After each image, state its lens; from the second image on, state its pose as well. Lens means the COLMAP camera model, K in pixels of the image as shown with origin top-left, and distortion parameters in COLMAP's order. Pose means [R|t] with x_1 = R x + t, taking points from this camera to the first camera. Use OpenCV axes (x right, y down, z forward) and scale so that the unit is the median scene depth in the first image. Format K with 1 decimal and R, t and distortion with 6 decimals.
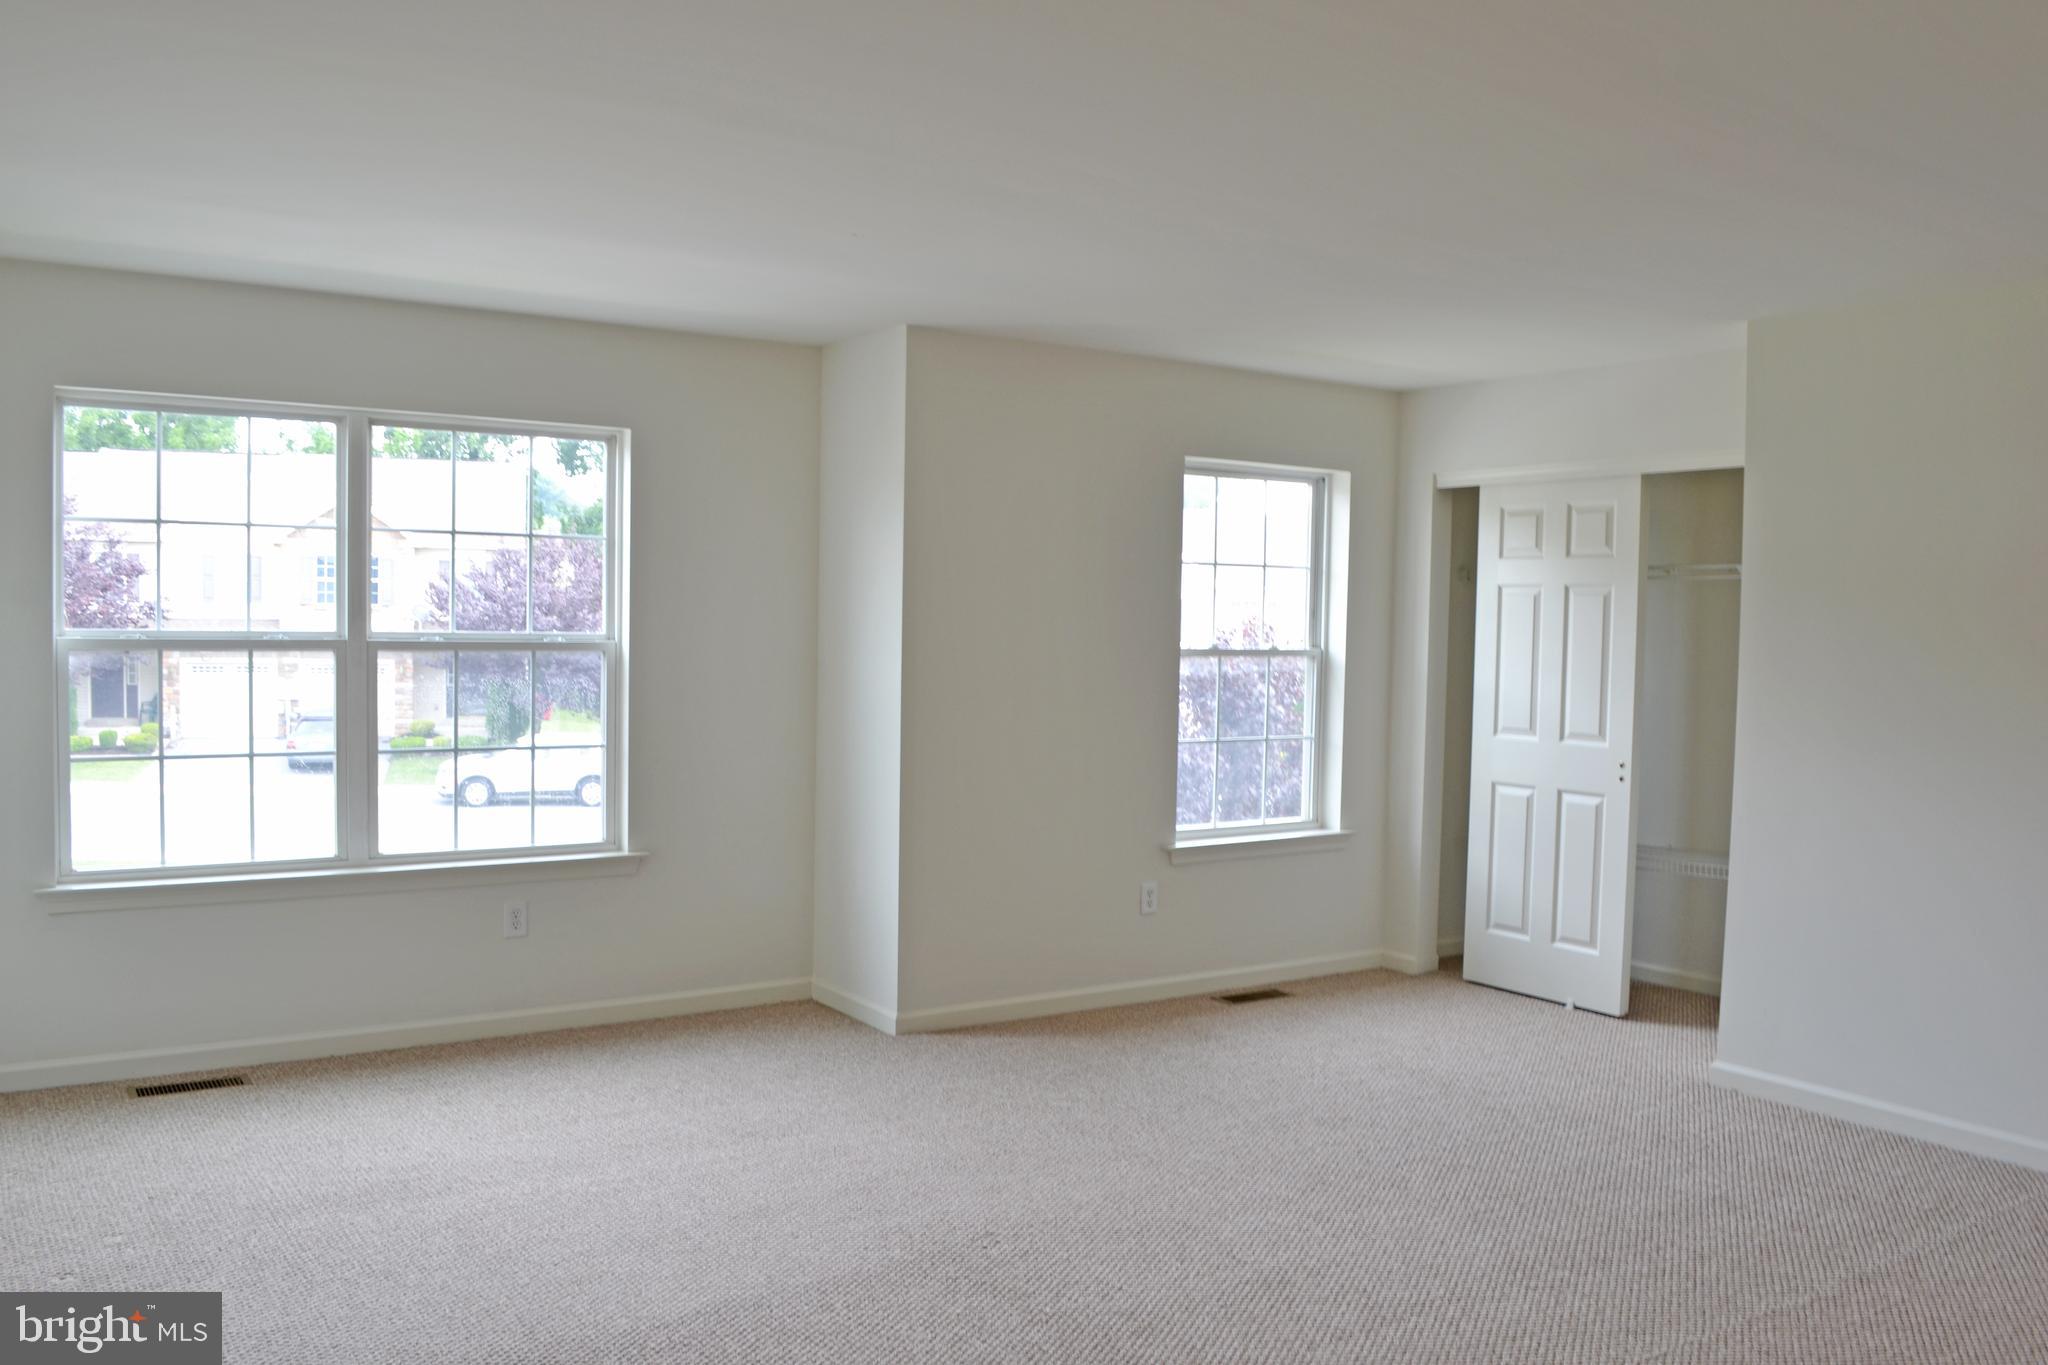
lens RADIAL K [[1638.5, 0, 1007.6], [0, 1638.5, 703.4], [0, 0, 1]] dist [-0.085355, 0.007573]
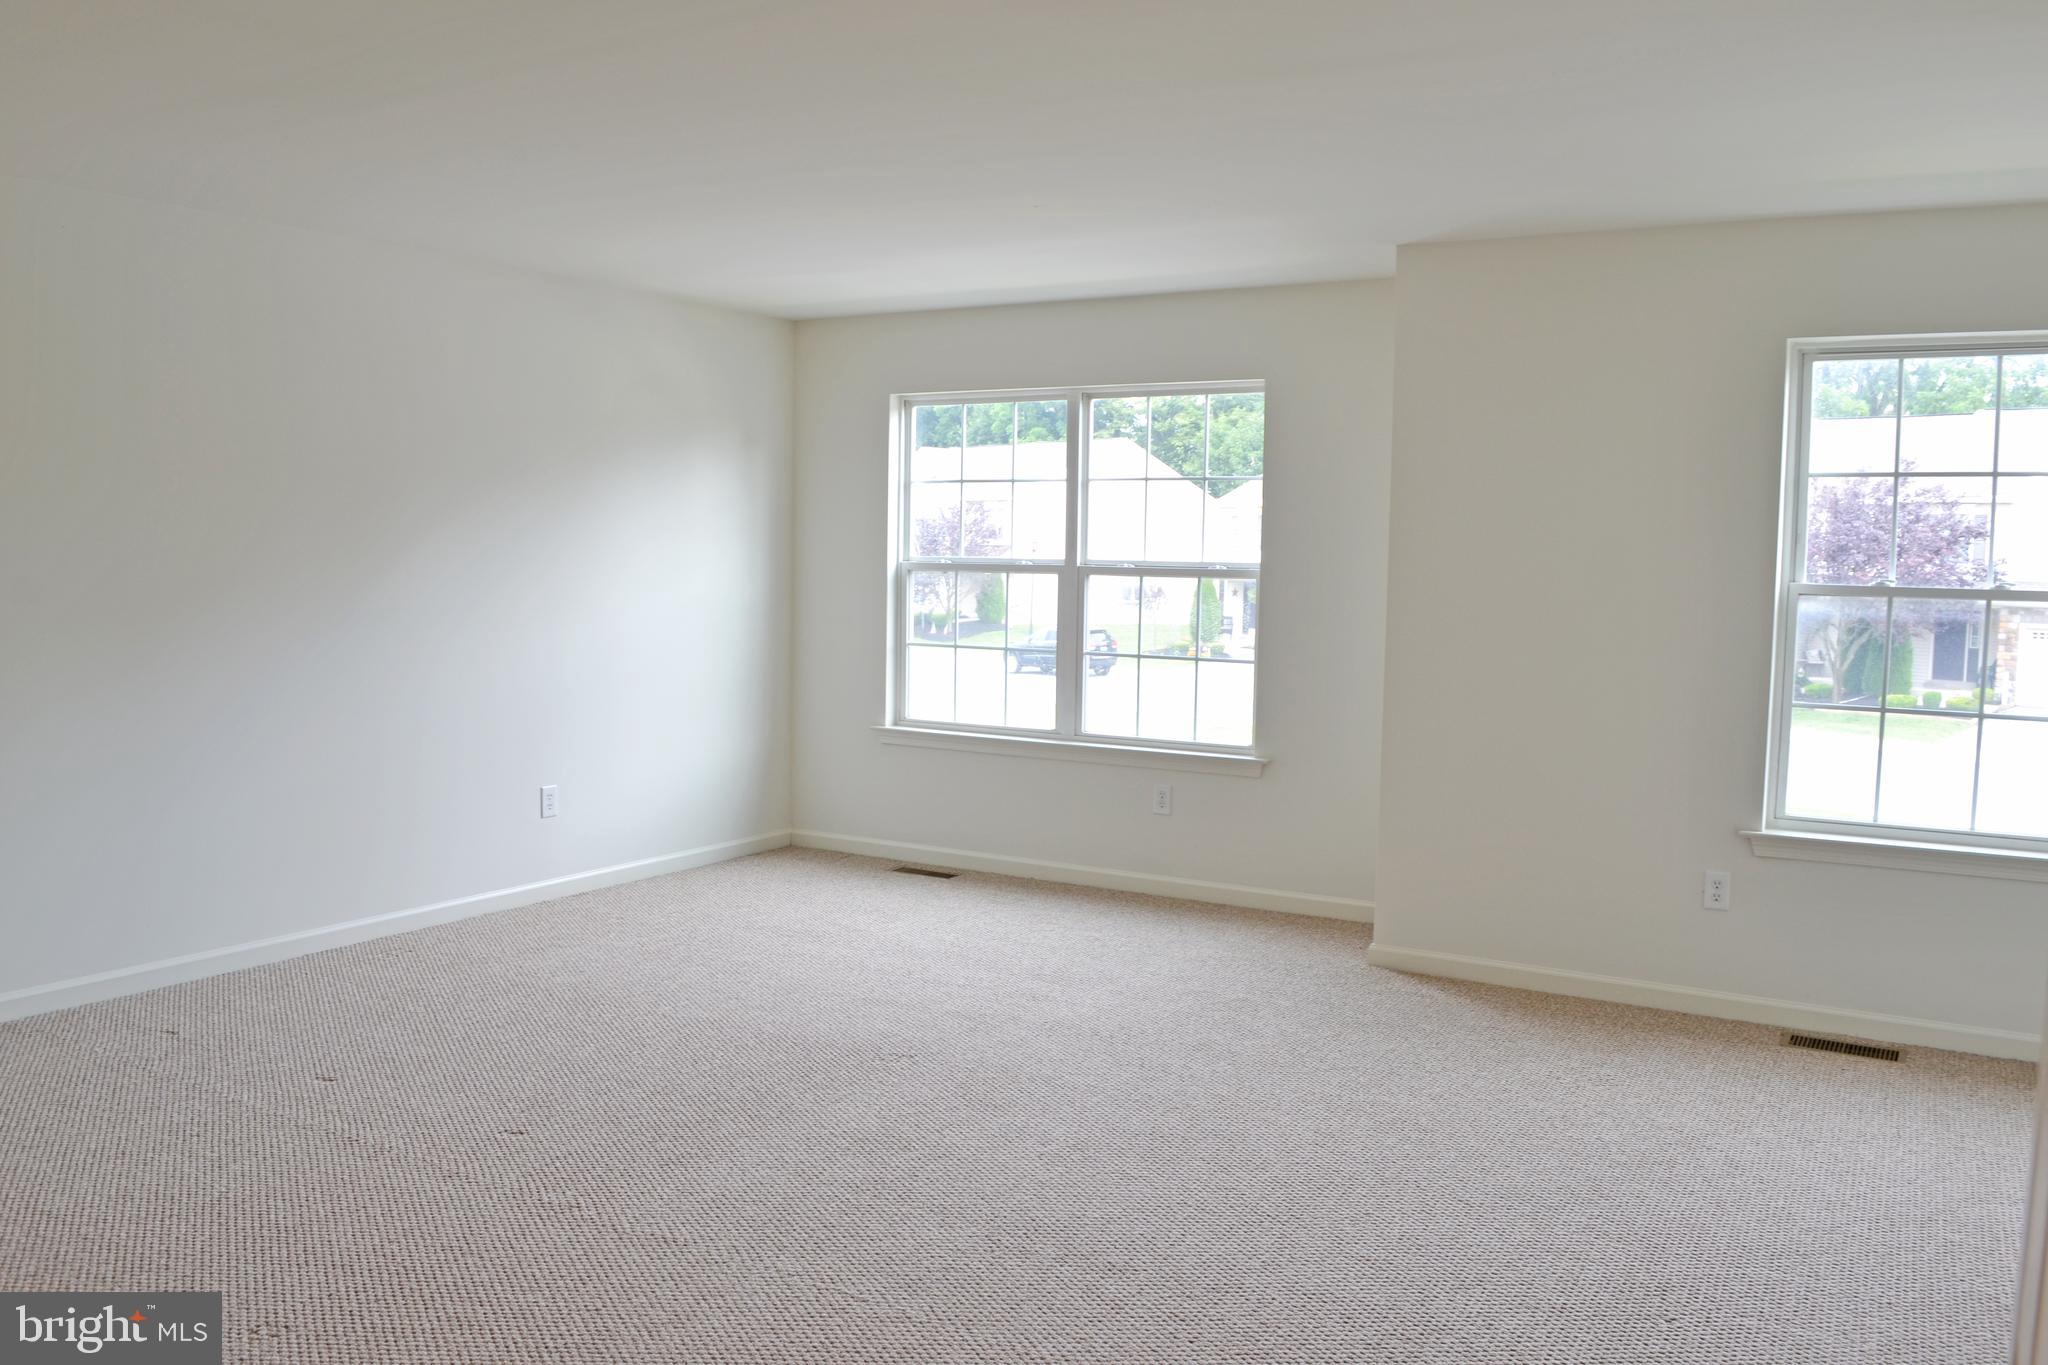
lens RADIAL K [[1638.5, 0, 1007.6], [0, 1638.5, 703.4], [0, 0, 1]] dist [-0.085355, 0.007573]
pose [[0.416584, 0.072534, -0.906199, 0.656897], [-0.053824, 0.997031, 0.055061, 0.001574], [0.907502, 0.025838, 0.419251, 0.343484]]
